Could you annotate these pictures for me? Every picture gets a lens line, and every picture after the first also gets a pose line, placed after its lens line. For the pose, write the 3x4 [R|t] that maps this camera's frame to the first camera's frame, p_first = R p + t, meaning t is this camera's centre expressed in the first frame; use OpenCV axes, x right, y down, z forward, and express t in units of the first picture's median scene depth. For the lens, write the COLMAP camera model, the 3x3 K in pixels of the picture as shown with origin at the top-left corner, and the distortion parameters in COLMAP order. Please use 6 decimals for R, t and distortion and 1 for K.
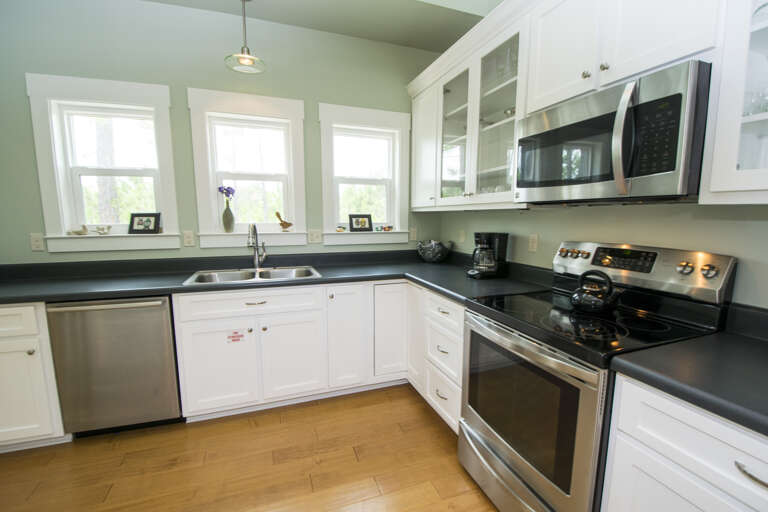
lens RADIAL K [[345.7, 0, 385.9], [0, 345.7, 262.5], [0, 0, 1]] dist [0.006564, -0.014313]
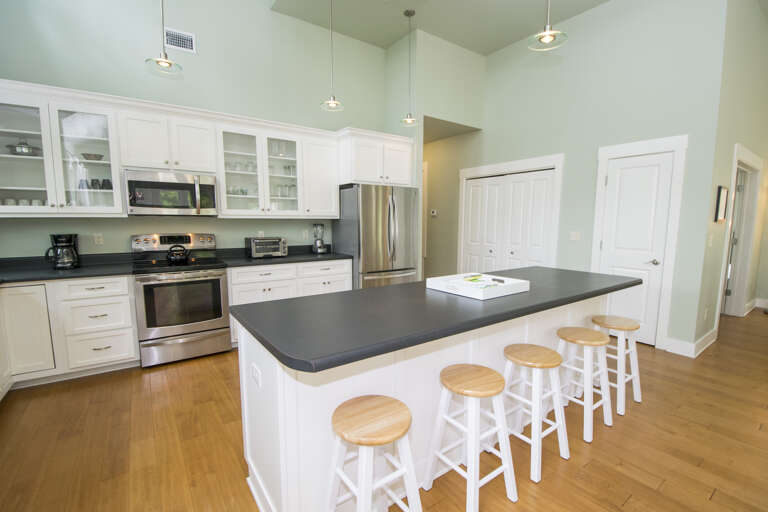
lens RADIAL K [[345.7, 0, 388.7], [0, 345.7, 263.7], [0, 0, 1]] dist [0.006564, -0.014313]
pose [[-0.264276, -0.122350, 0.956655, -1.224982], [0.124392, 0.979311, 0.159611, -0.029251], [-0.956391, 0.161181, -0.243590, 0.139269]]
